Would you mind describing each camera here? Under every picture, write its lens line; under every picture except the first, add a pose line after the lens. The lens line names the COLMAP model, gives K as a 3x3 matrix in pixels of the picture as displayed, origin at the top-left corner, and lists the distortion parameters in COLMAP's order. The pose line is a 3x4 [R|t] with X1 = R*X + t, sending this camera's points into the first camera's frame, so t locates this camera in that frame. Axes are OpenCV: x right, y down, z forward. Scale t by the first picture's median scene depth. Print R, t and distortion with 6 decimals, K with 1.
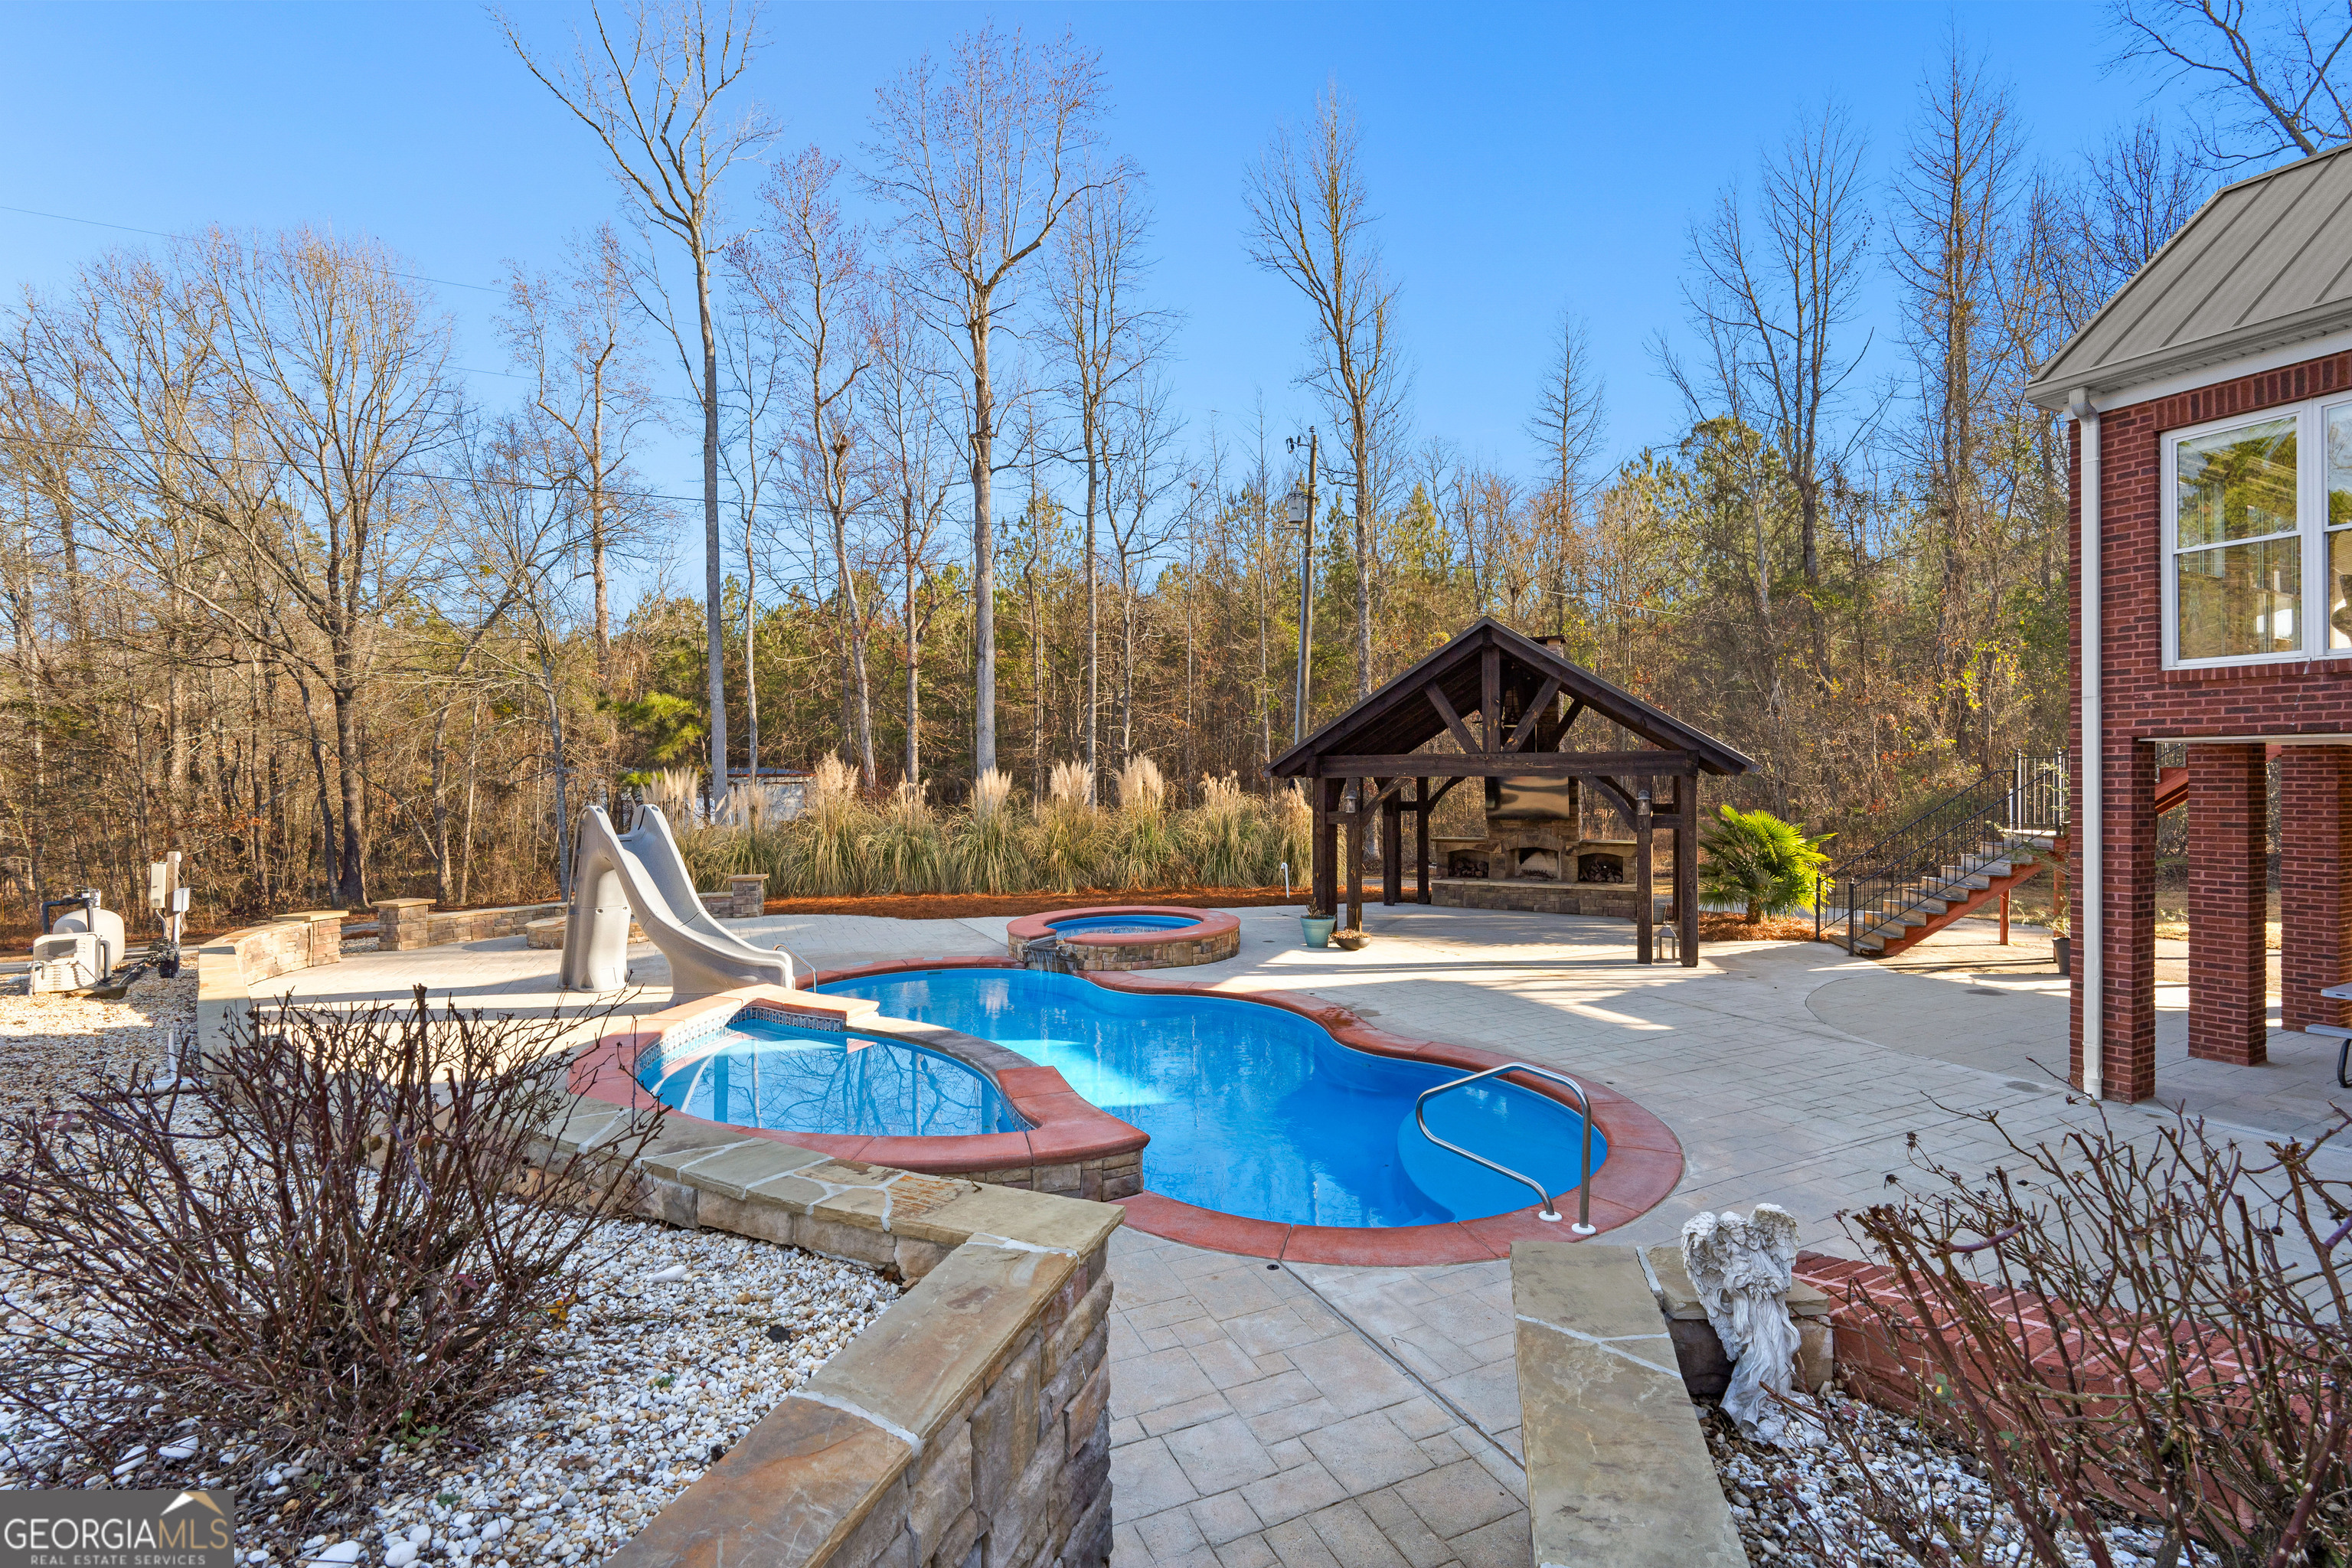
lens RADIAL K [[1020.0, 0, 1178.1], [0, 1020.0, 774.4], [0, 0, 1]] dist [-0.002873, -0.000723]
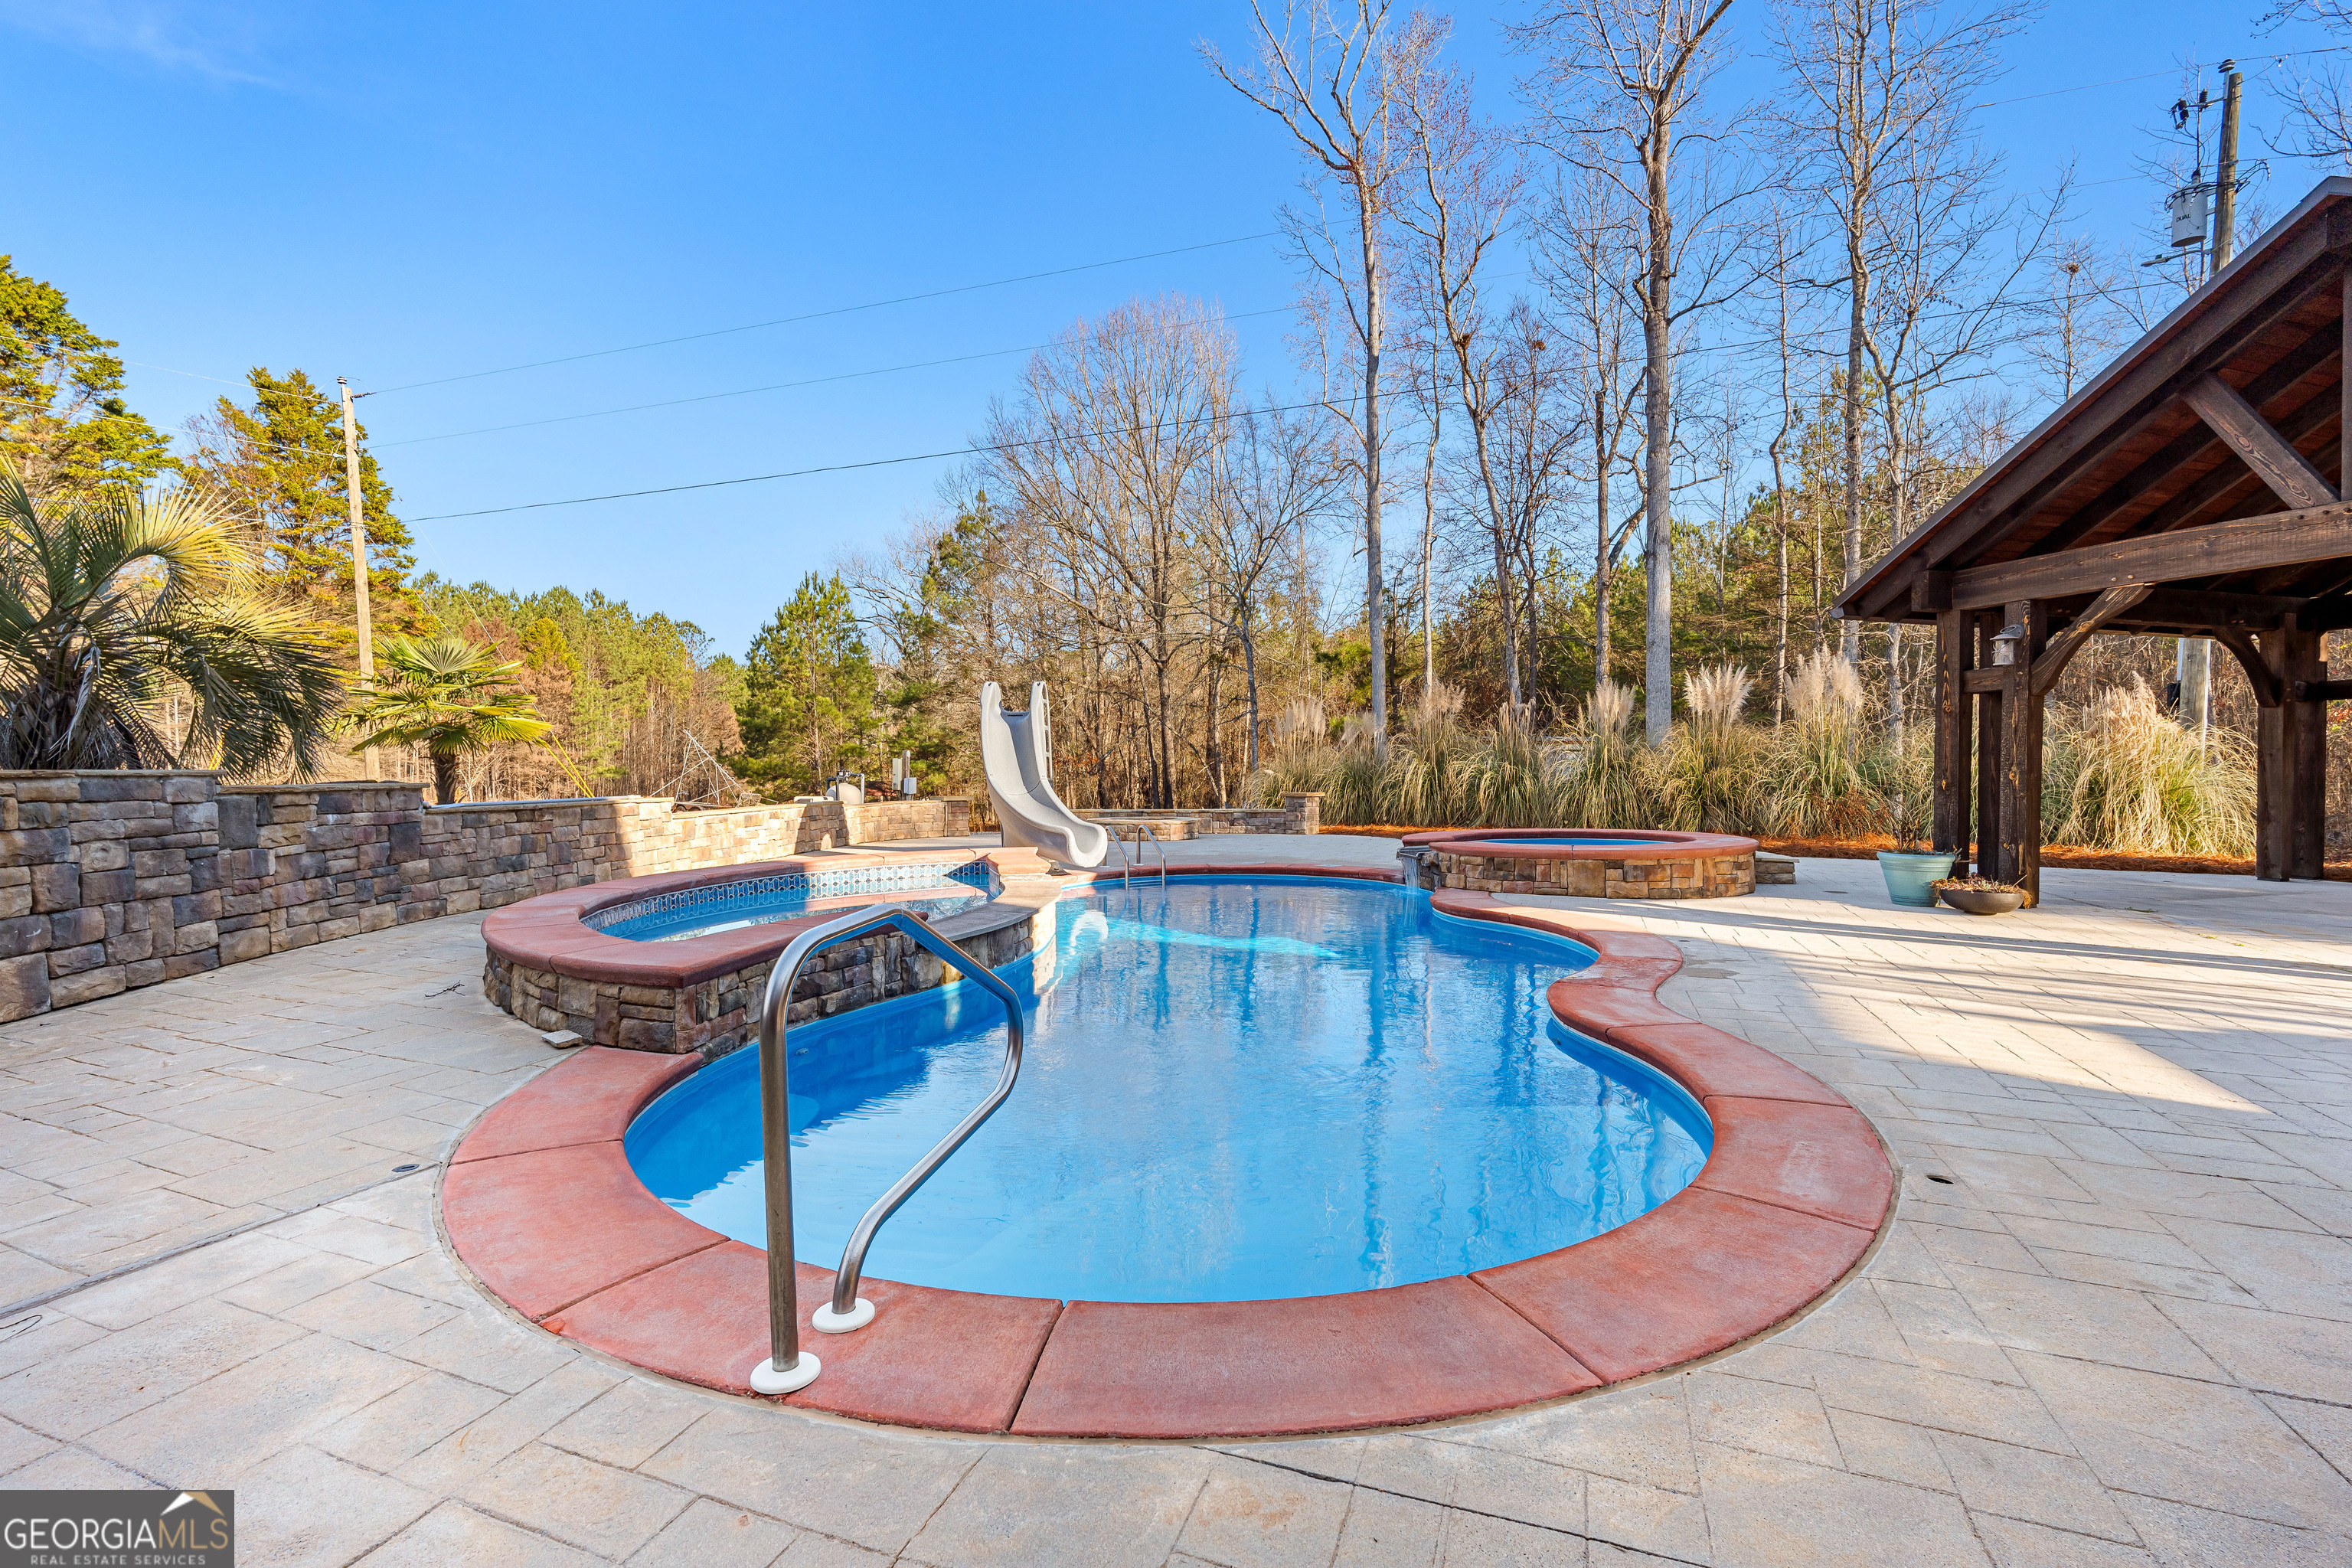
lens RADIAL K [[1020.0, 0, 1183.7], [0, 1020.0, 782.7], [0, 0, 1]] dist [-0.002873, -0.000723]
pose [[0.682919, 0.014115, -0.730358, 0.180576], [-0.000116, 0.999815, 0.019213, 0.060303], [0.730494, -0.013036, 0.682794, 0.214535]]
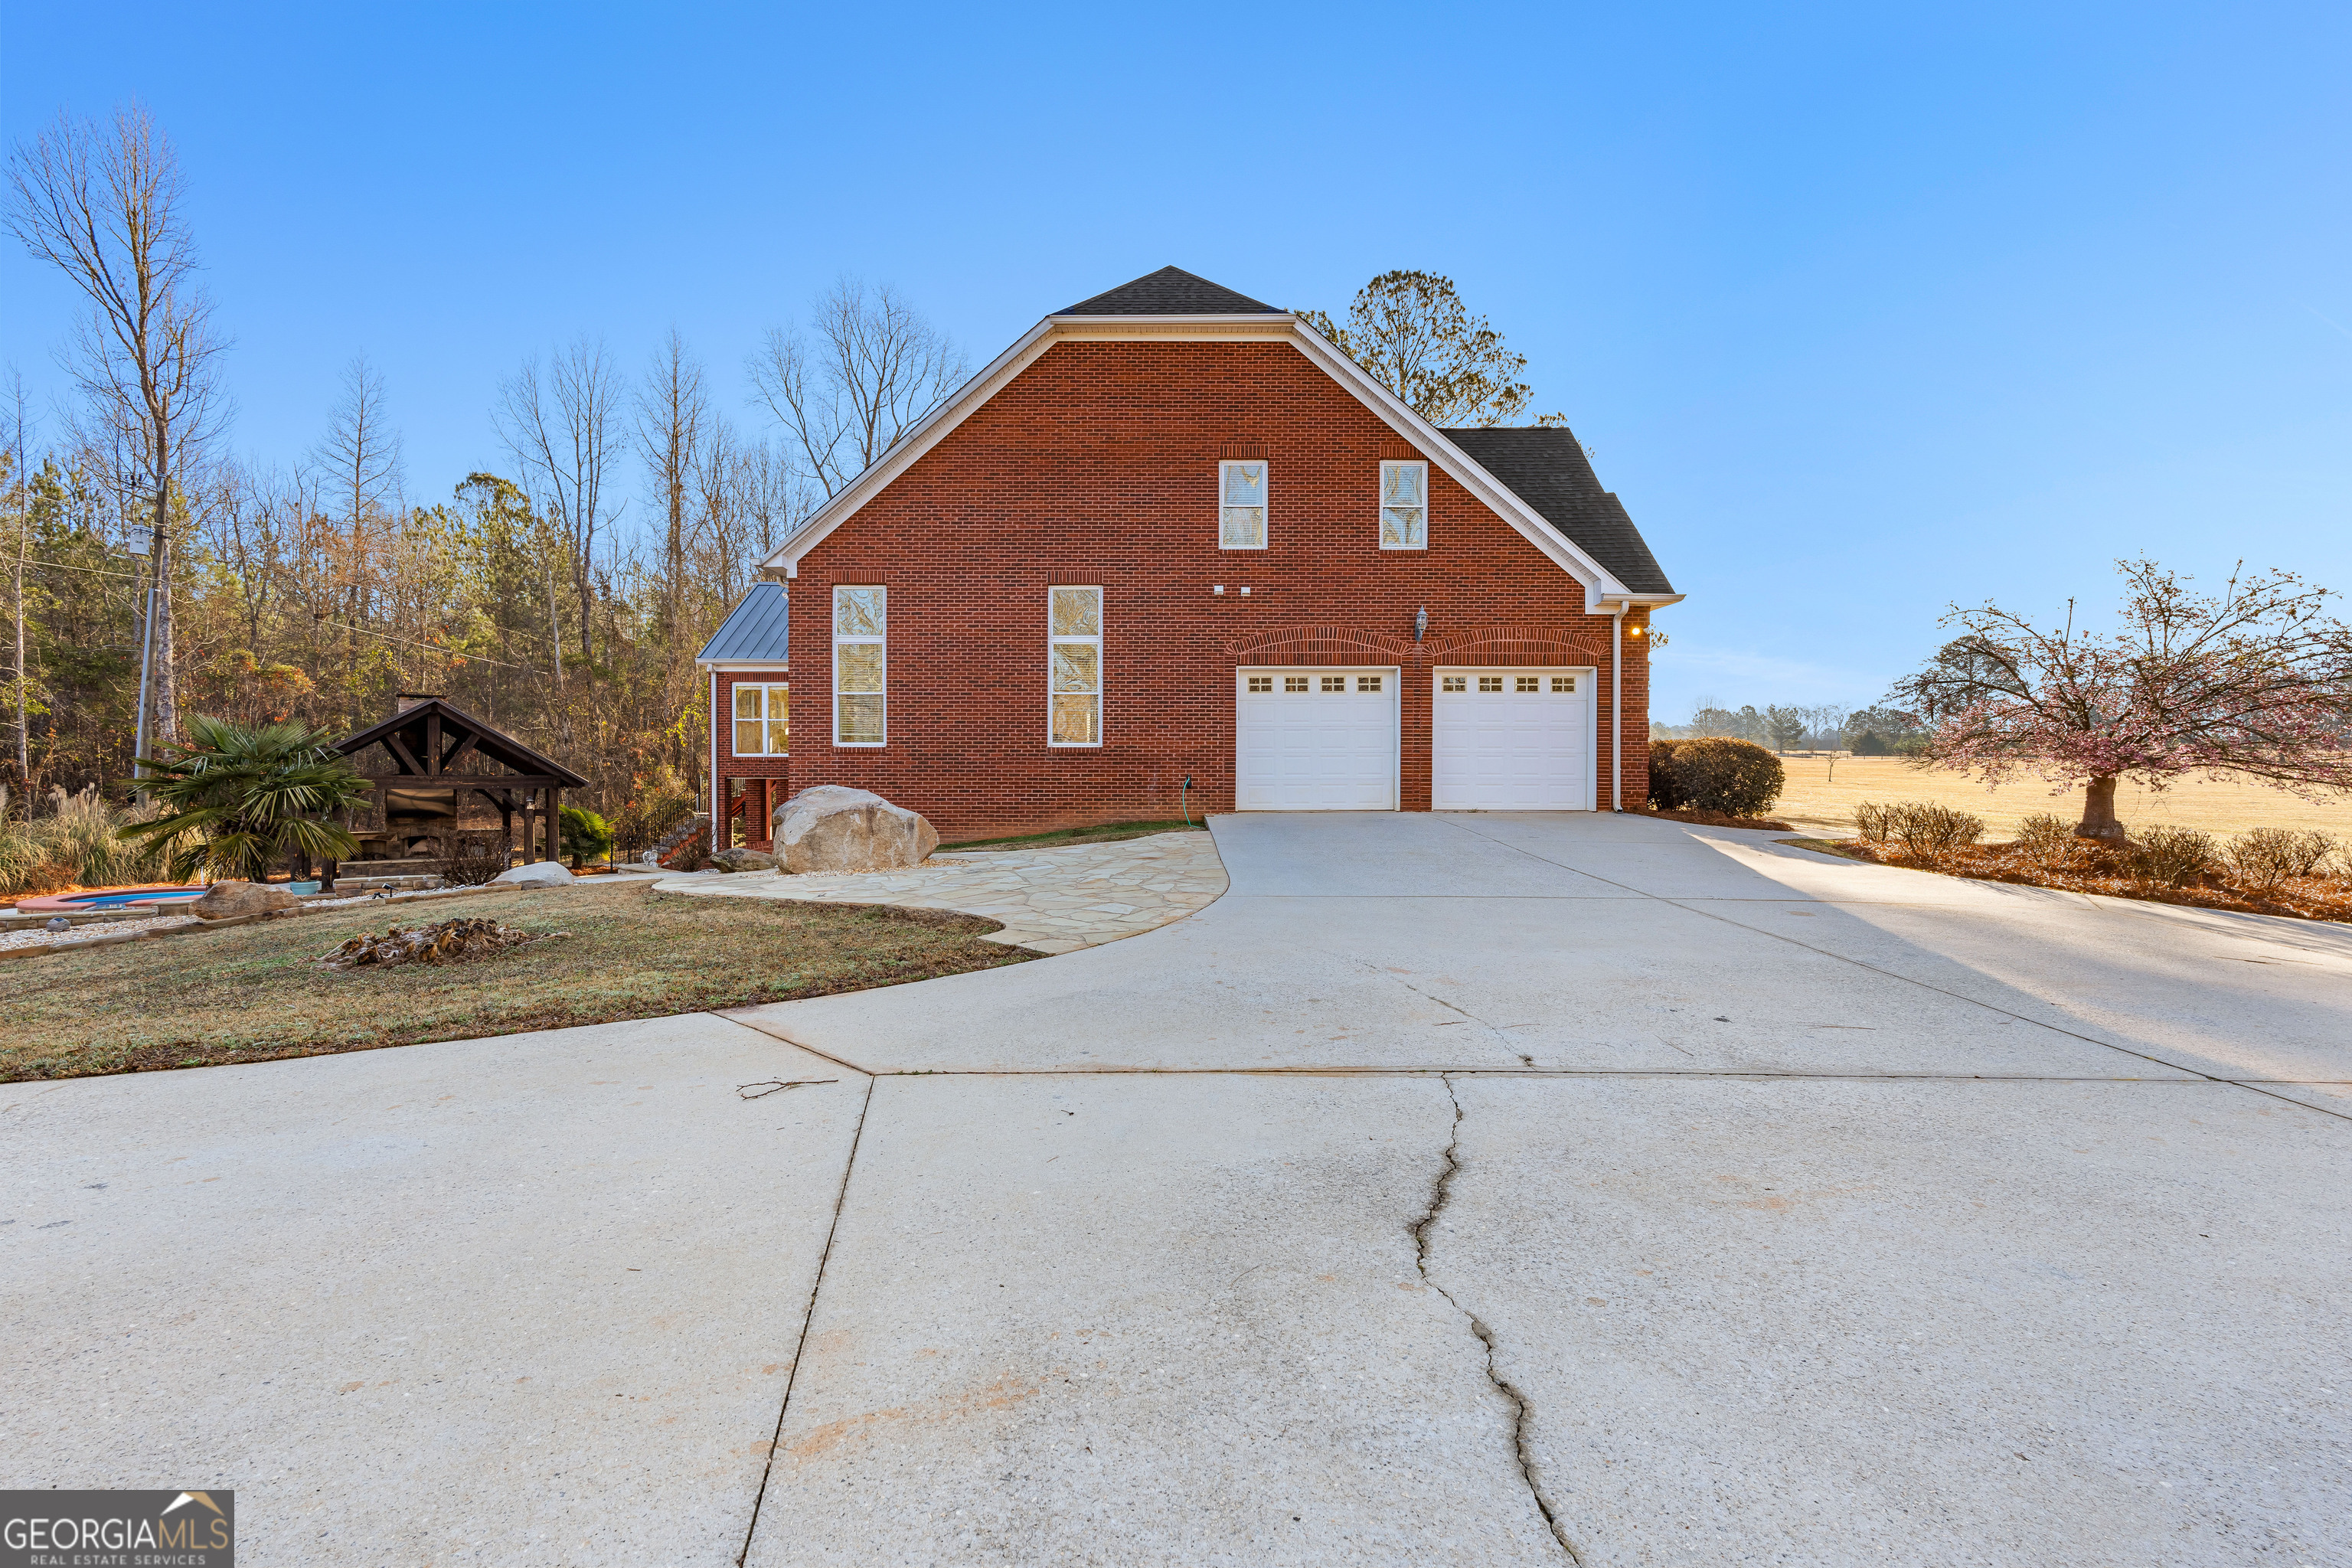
lens RADIAL K [[1020.0, 0, 1175.3], [0, 1020.0, 775.3], [0, 0, 1]] dist [-0.002873, -0.000723]
pose [[0.443157, 0.005437, 0.896428, -0.435373], [-0.002396, 0.999985, -0.004881, -0.010844], [-0.896441, 0.000015, 0.443163, -0.564844]]
